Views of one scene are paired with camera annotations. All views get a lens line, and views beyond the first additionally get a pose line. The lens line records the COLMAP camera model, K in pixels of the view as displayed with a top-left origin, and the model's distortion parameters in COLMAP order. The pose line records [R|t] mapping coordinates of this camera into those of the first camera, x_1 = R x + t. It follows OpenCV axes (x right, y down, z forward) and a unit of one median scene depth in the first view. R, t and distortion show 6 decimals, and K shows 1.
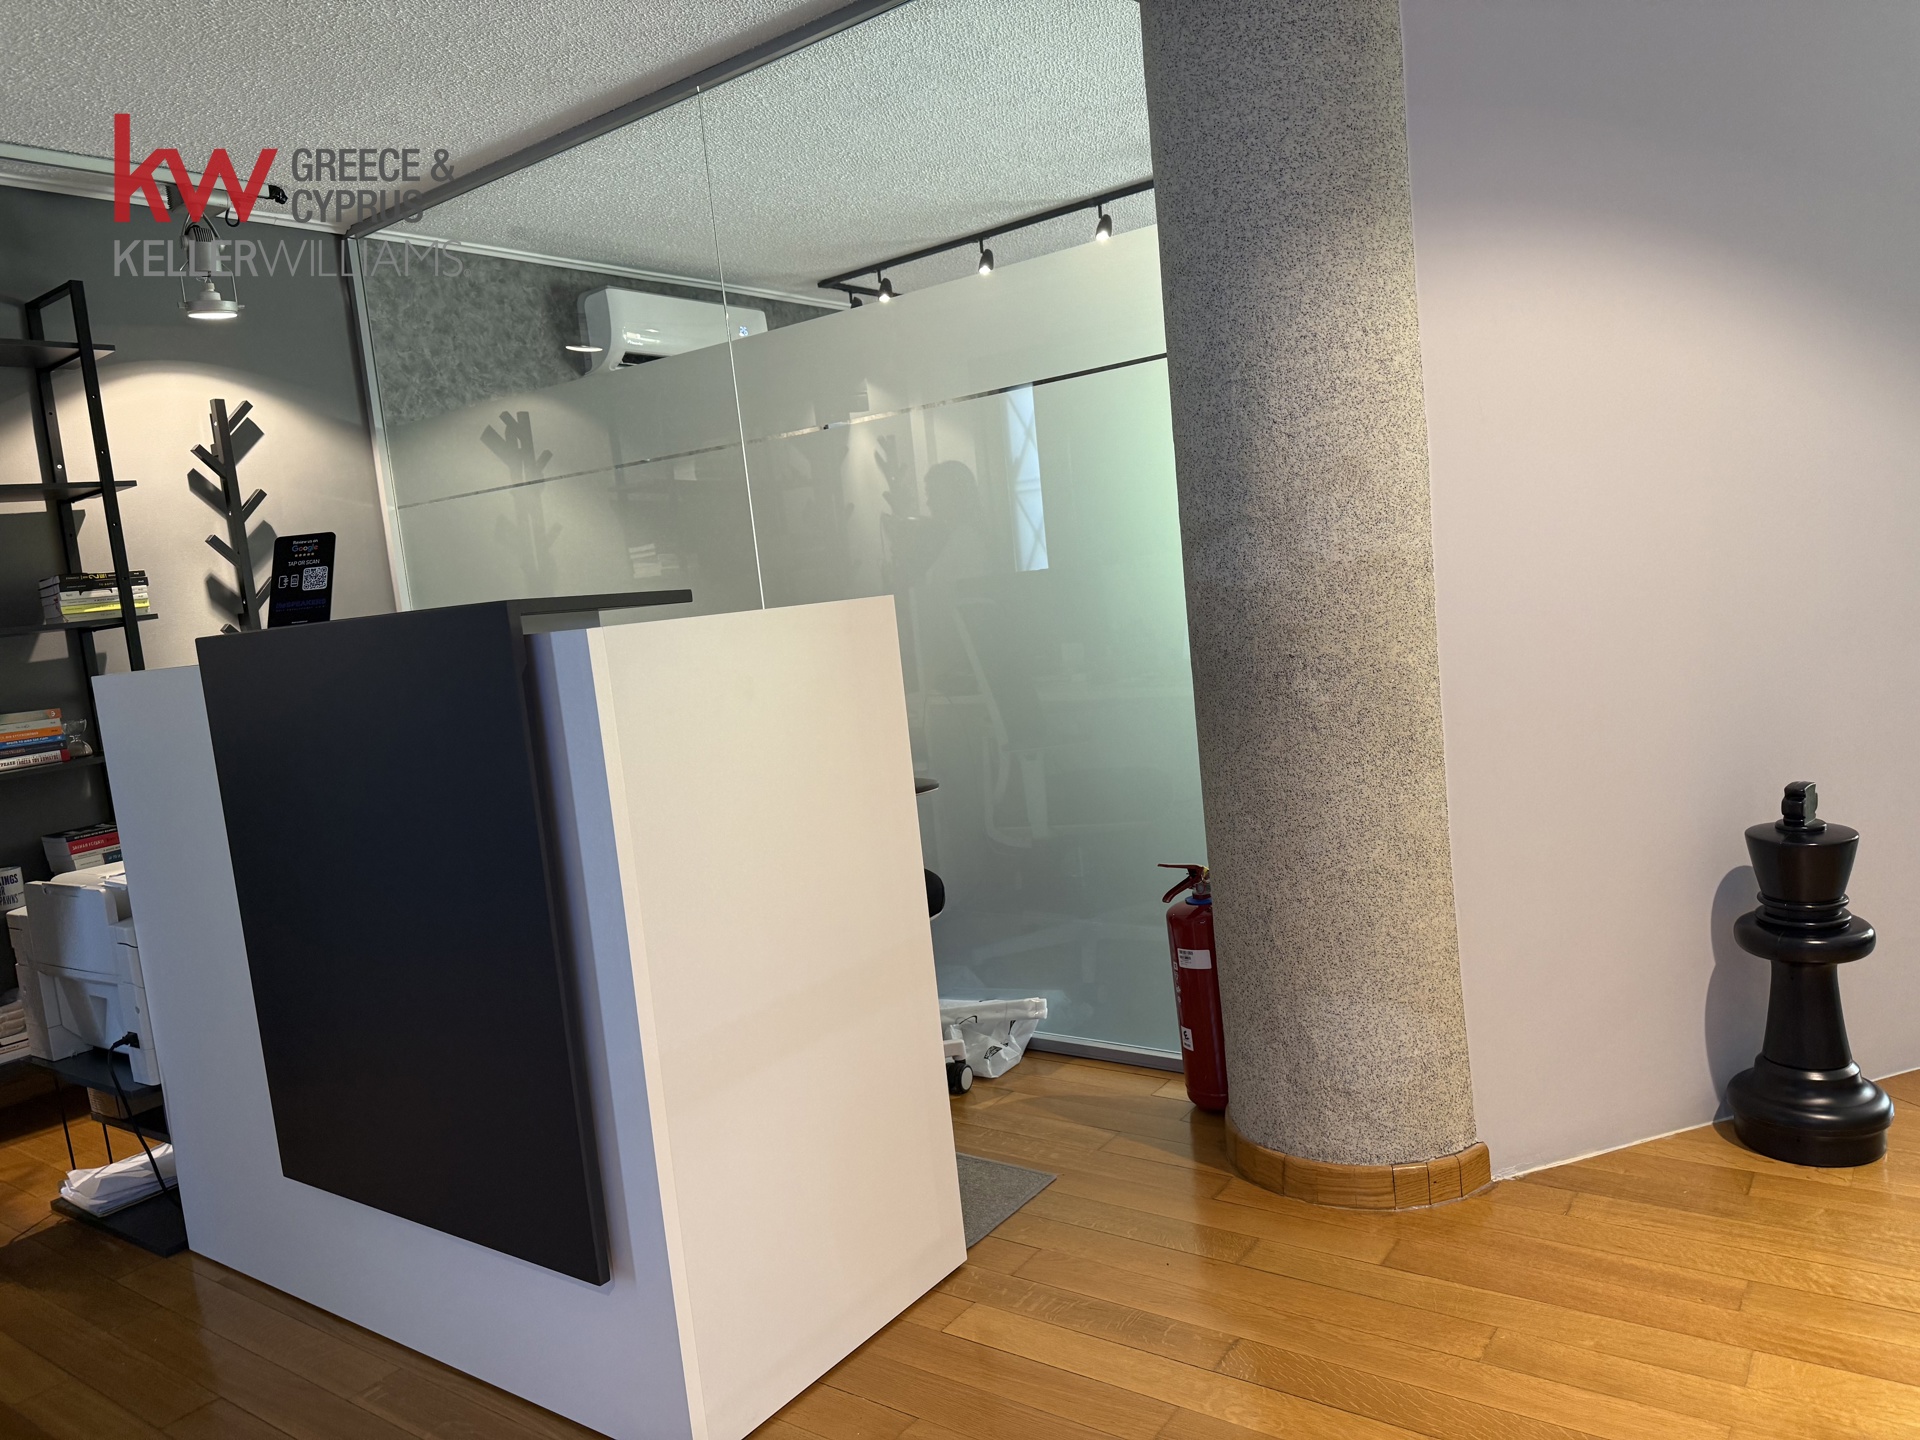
lens RADIAL K [[1335.3, 0, 954.6], [0, 1335.3, 726.9], [0, 0, 1]] dist [0.125436, -0.123658]
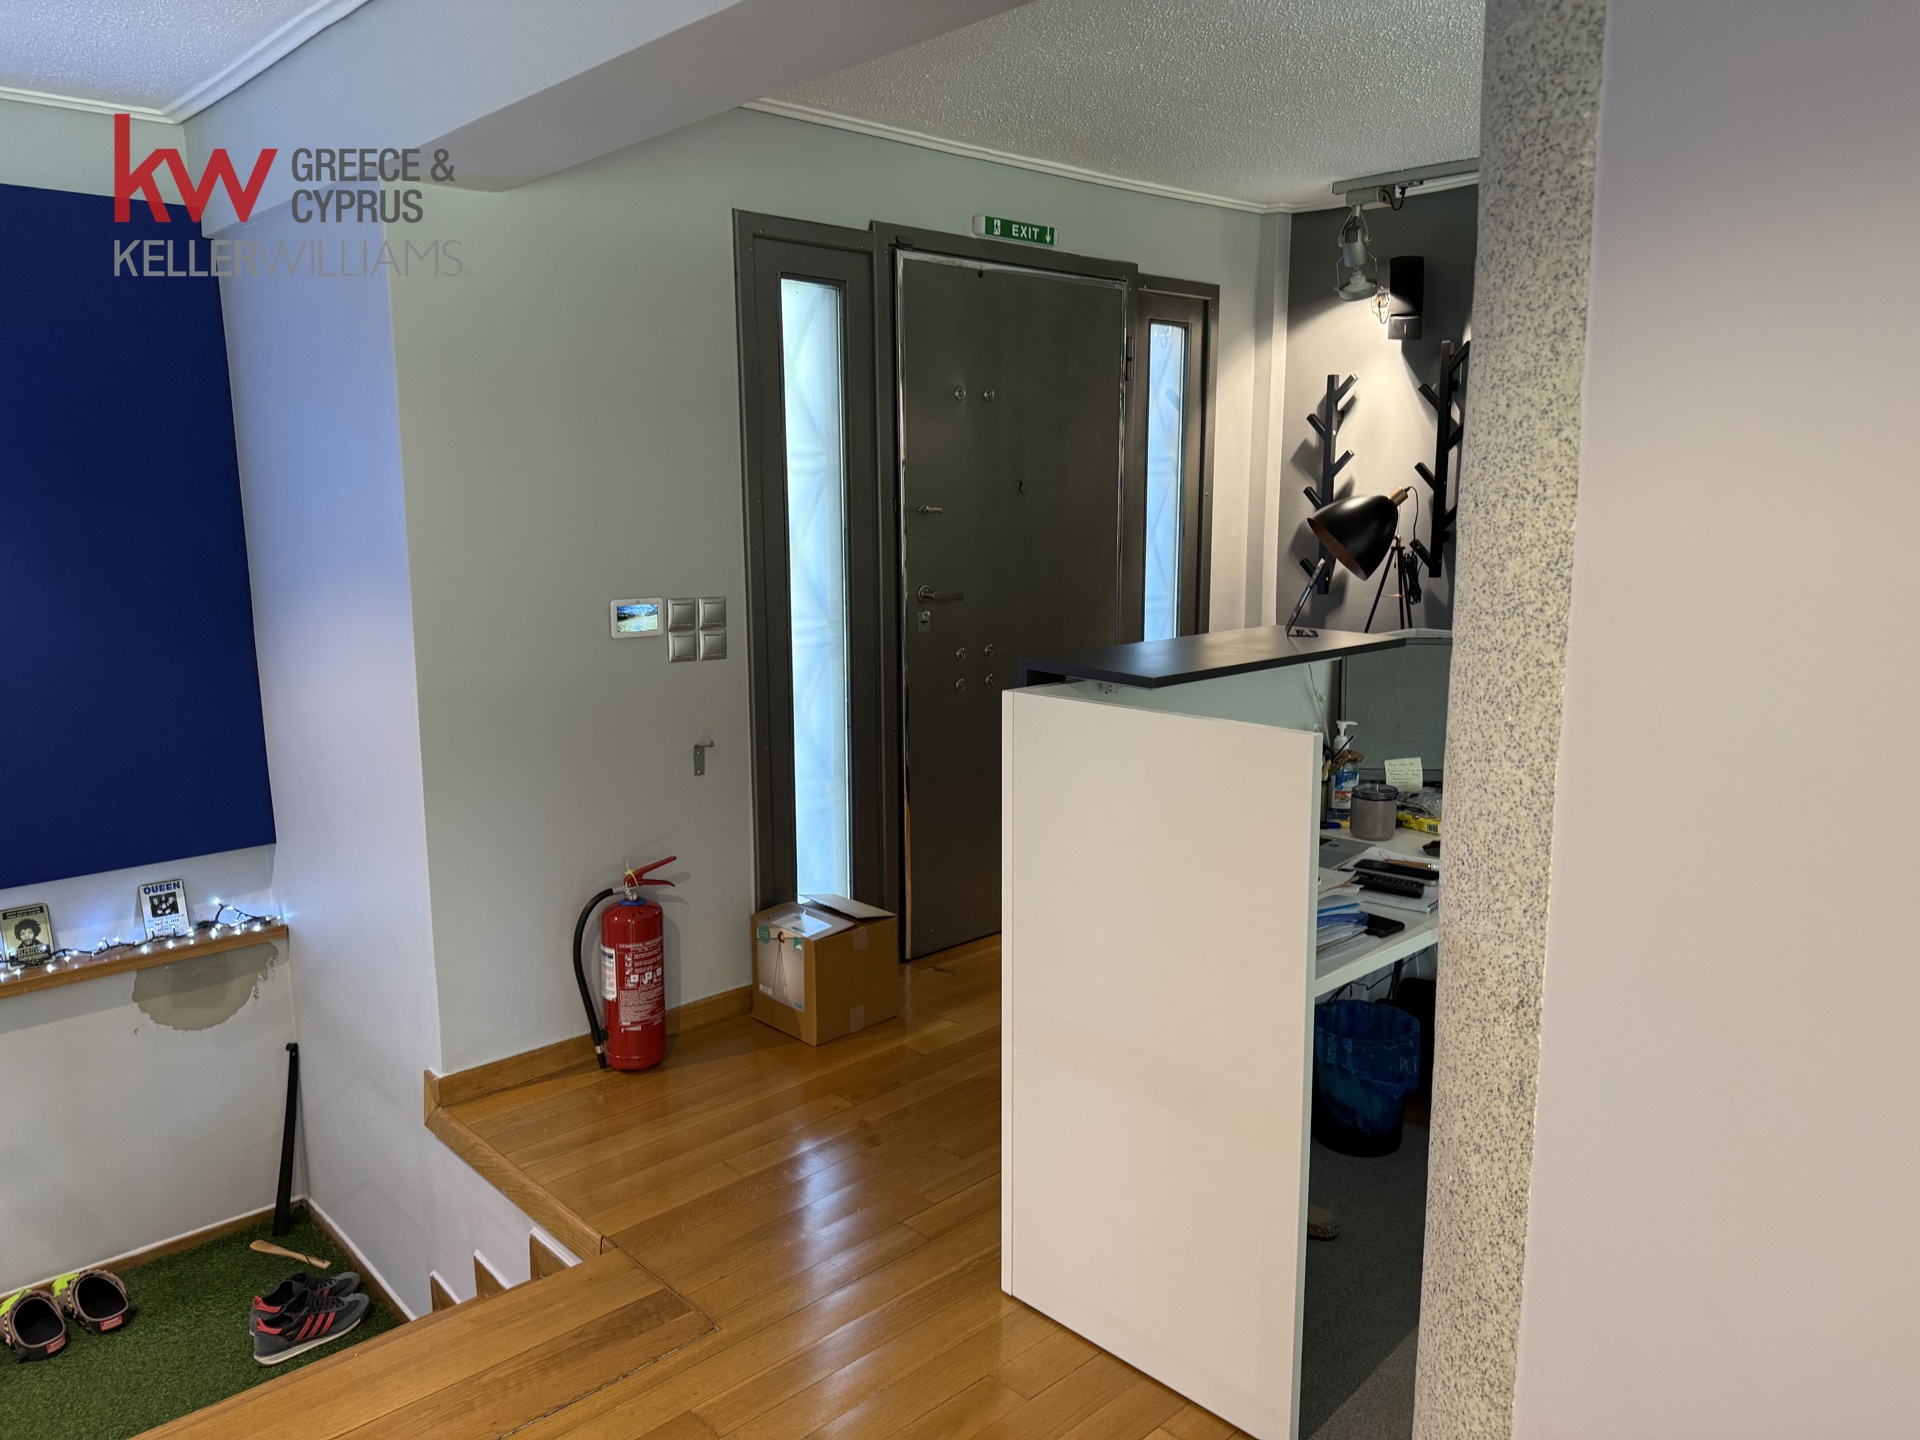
lens RADIAL K [[1335.3, 0, 954.6], [0, 1335.3, 726.9], [0, 0, 1]] dist [0.125436, -0.123658]
pose [[-0.164925, 0.277461, -0.946475, 0.811366], [-0.075737, 0.953220, 0.292635, -0.339885], [0.983394, 0.119946, -0.136196, 0.881910]]
